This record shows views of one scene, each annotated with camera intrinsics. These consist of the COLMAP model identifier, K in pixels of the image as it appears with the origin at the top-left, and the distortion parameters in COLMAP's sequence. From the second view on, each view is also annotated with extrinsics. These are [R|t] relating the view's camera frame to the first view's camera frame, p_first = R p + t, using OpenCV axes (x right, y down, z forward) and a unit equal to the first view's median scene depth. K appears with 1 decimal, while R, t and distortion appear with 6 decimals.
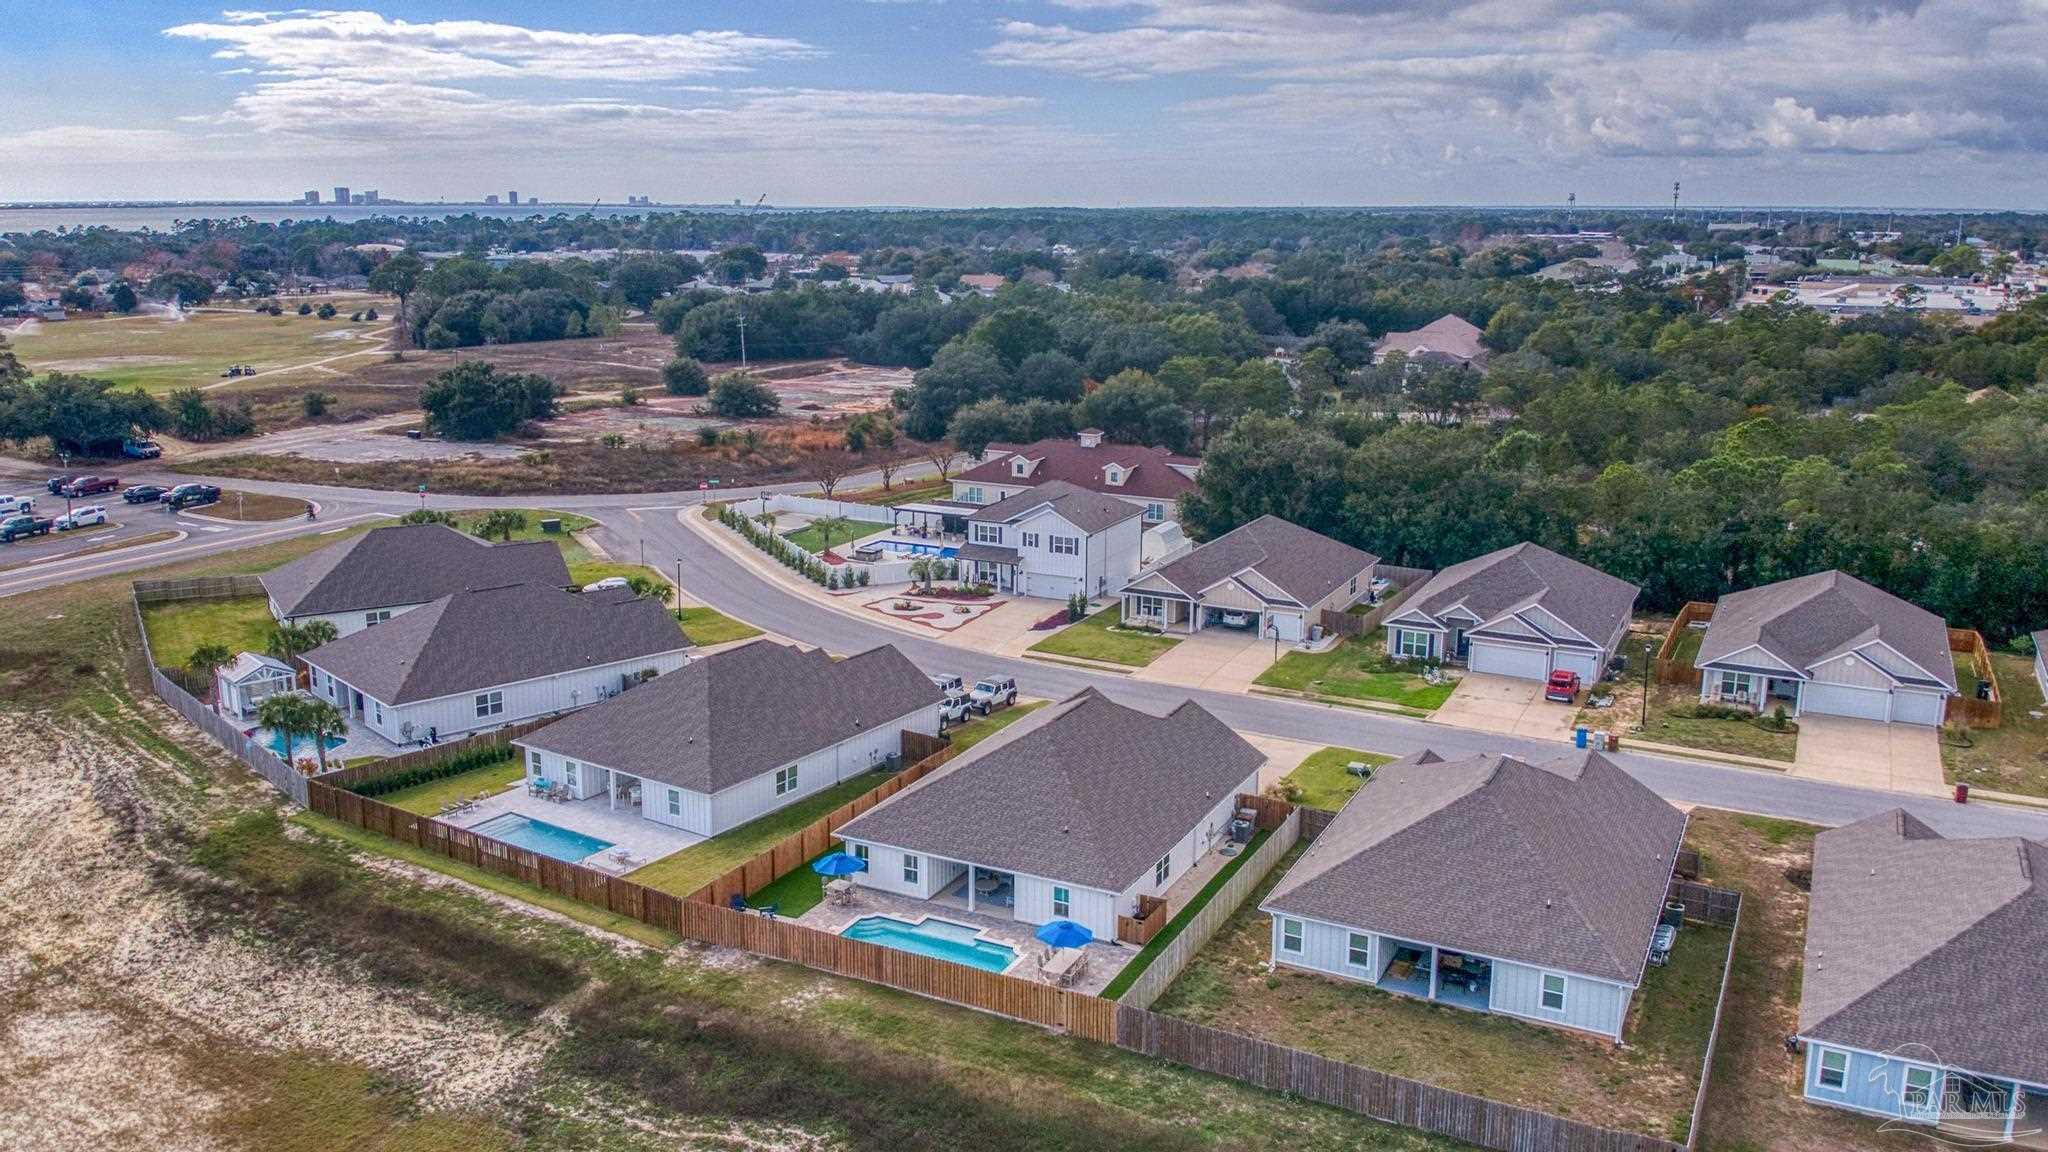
lens RADIAL K [[1615.3, 0, 1010.3], [0, 1615.3, 577.8], [0, 0, 1]] dist [0.241106, -0.472766]
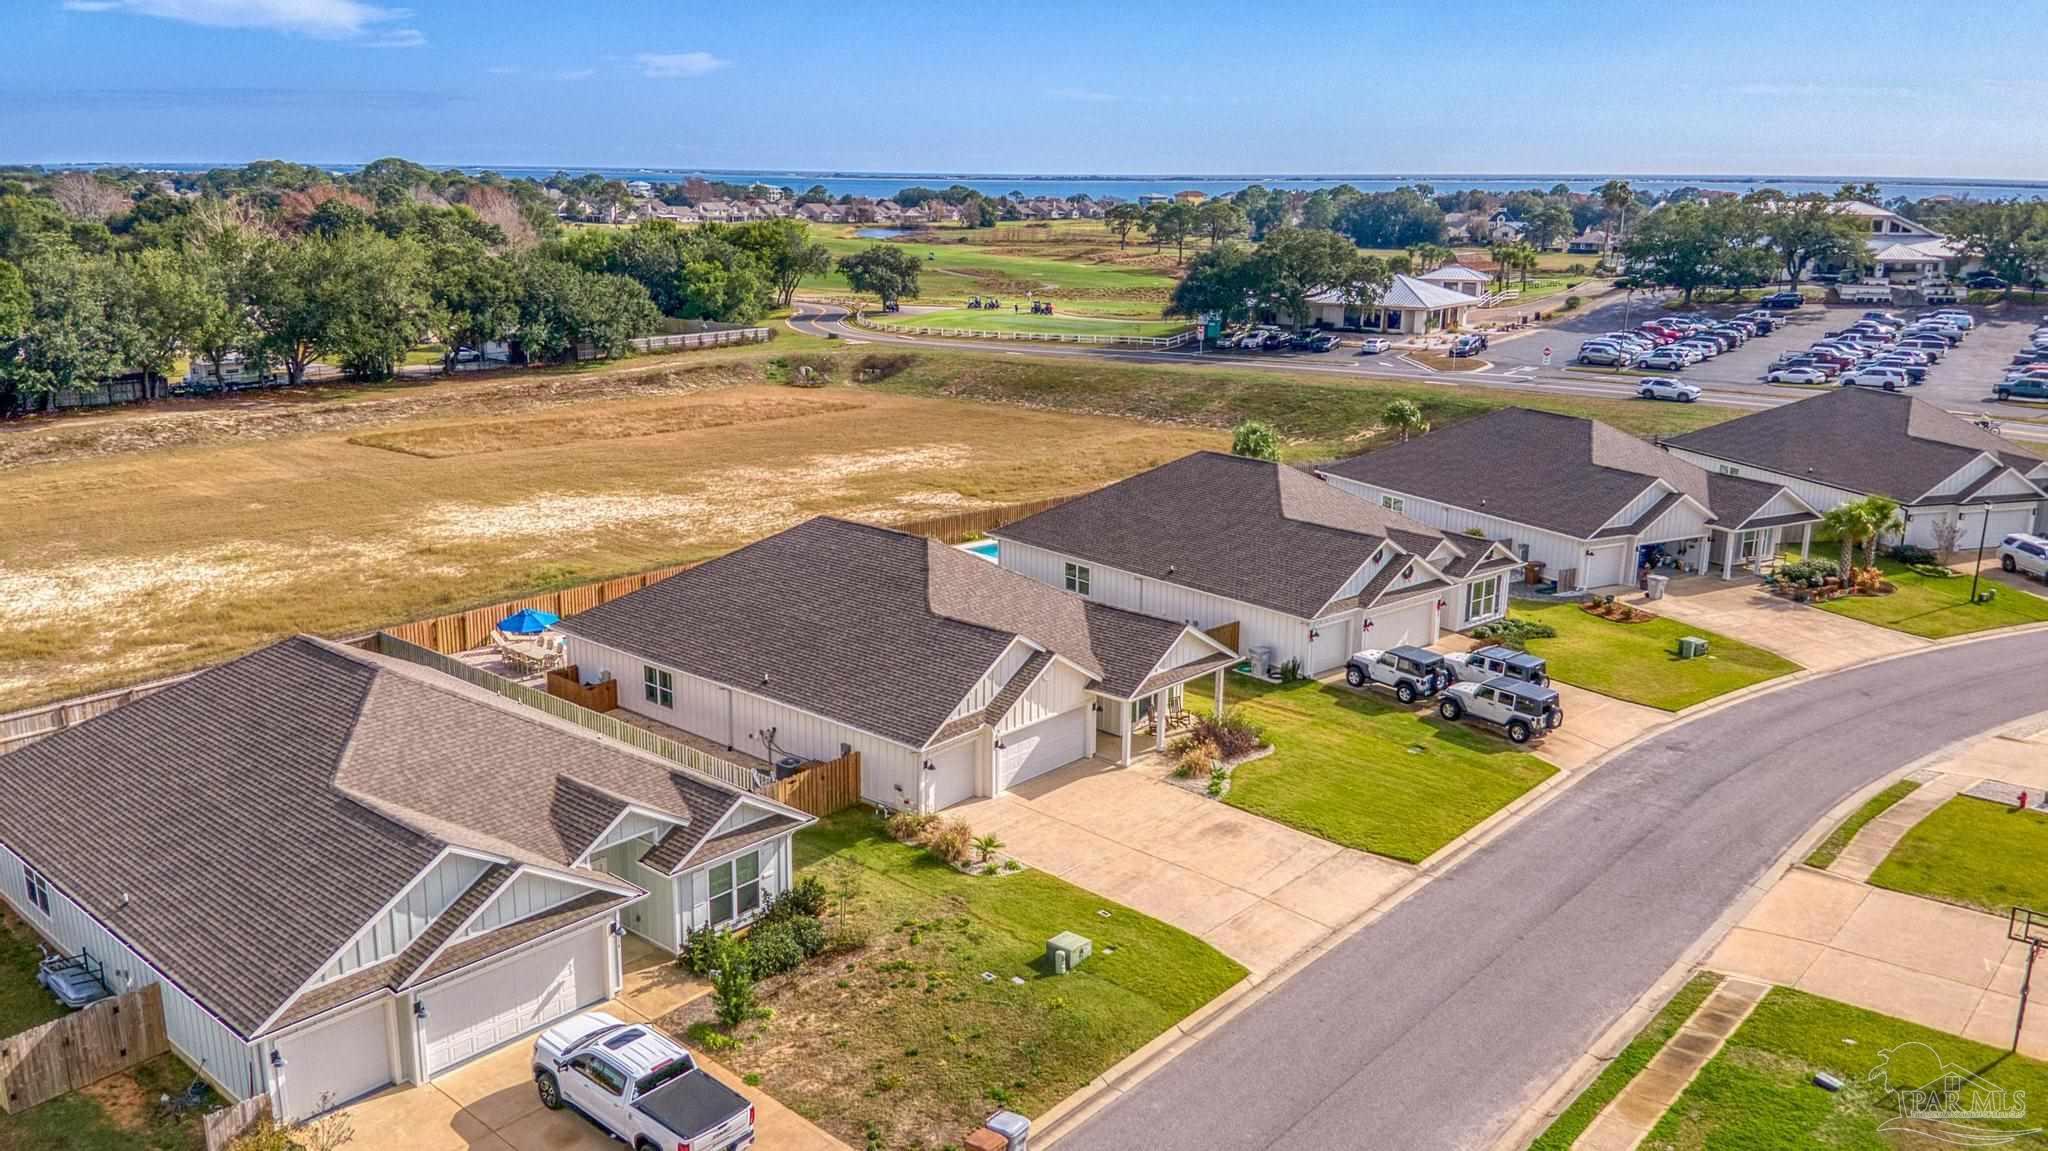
lens RADIAL K [[1567.6, 0, 1016.5], [0, 1567.6, 586.8], [0, 0, 1]] dist [0.216621, -0.431338]
pose [[-0.252545, 0.238462, -0.937740, 0.493261], [-0.225084, 0.928090, 0.296626, -0.084137], [0.941041, 0.285982, -0.180711, 0.852560]]
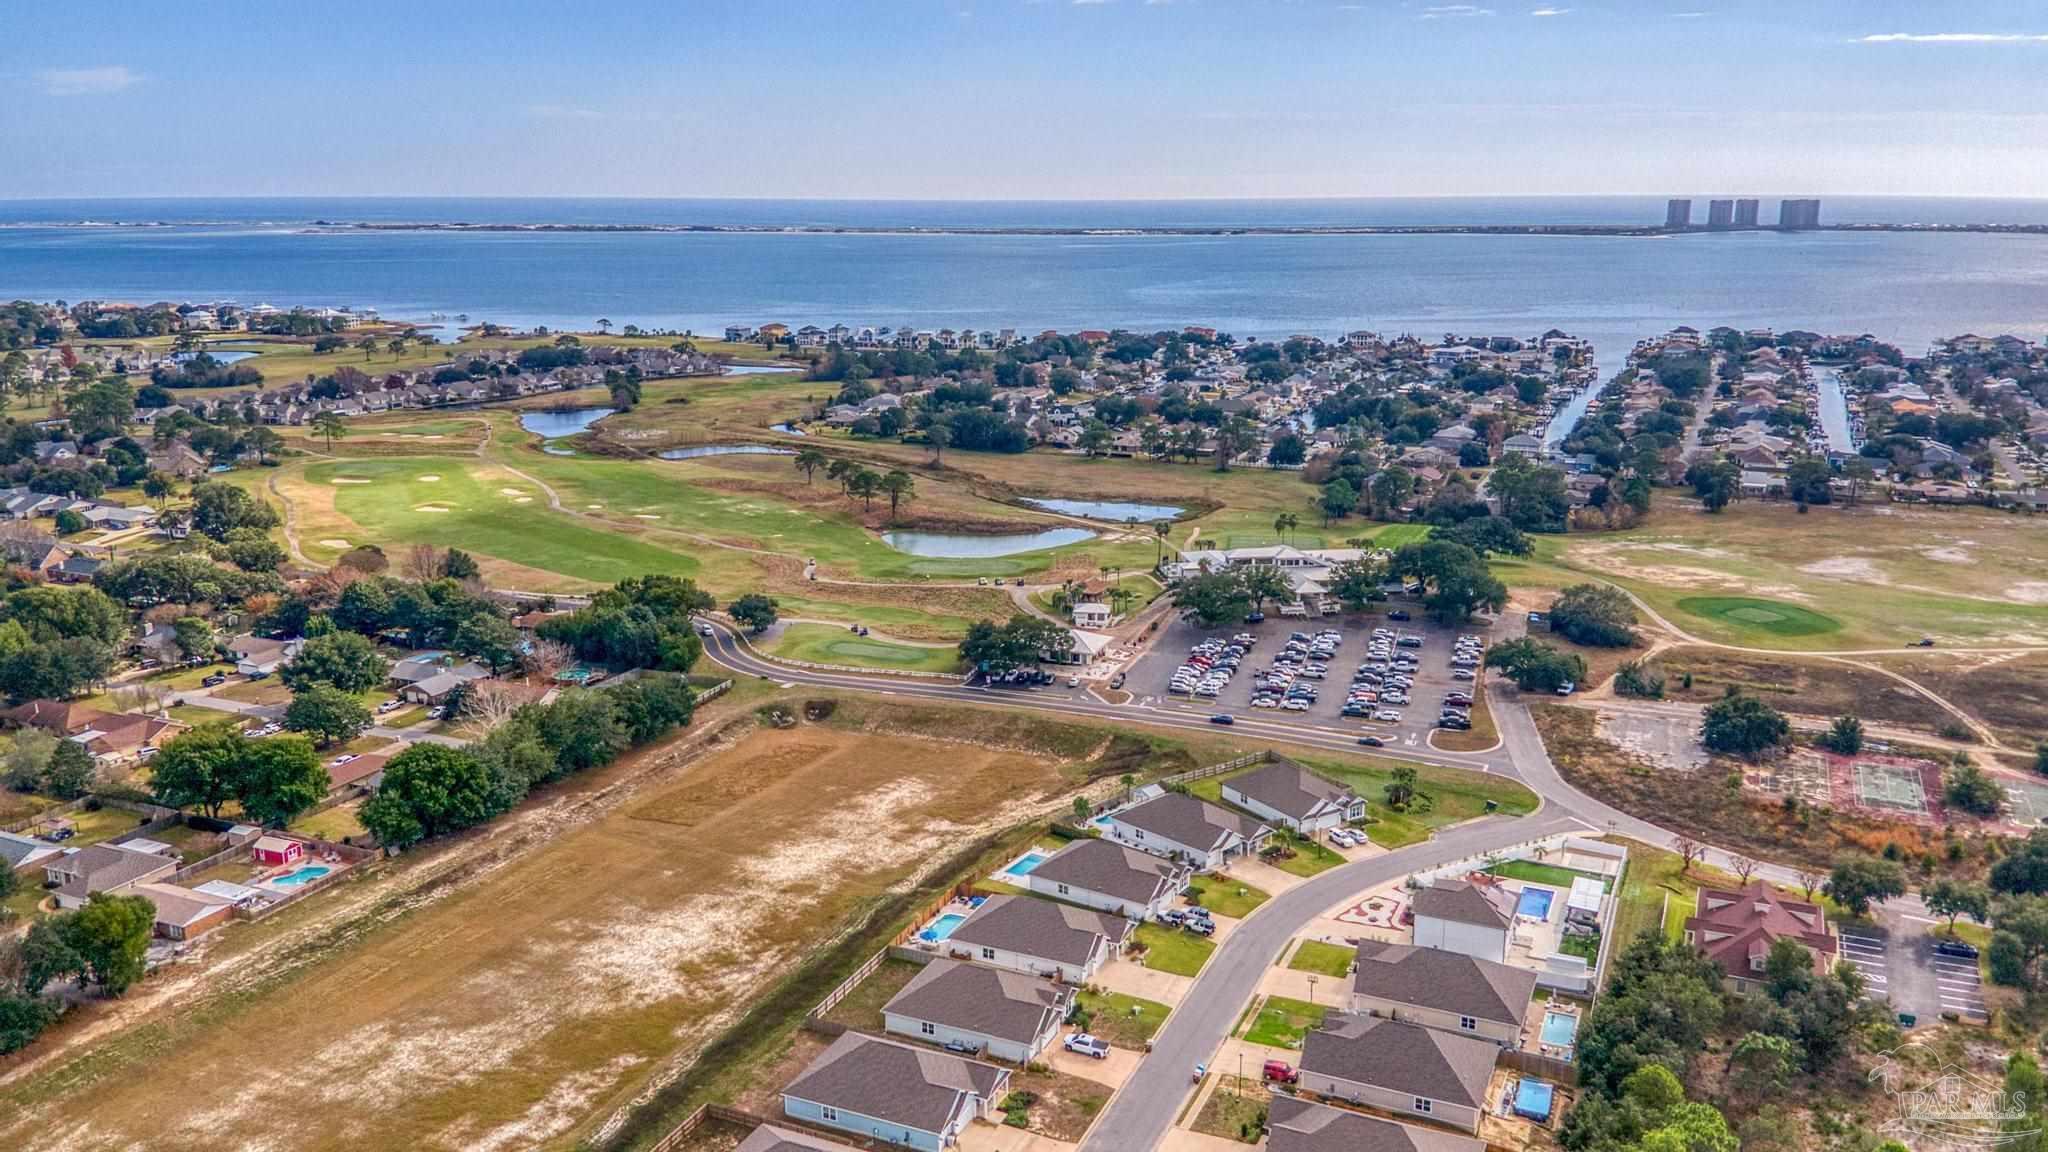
lens RADIAL K [[1615.3, 0, 1010.3], [0, 1615.3, 577.8], [0, 0, 1]] dist [0.241106, -0.472766]
pose [[0.039584, 0.228582, -0.972720, 1.797926], [-0.217623, 0.952086, 0.214877, -0.705628], [0.975230, 0.203180, 0.087432, 0.435934]]
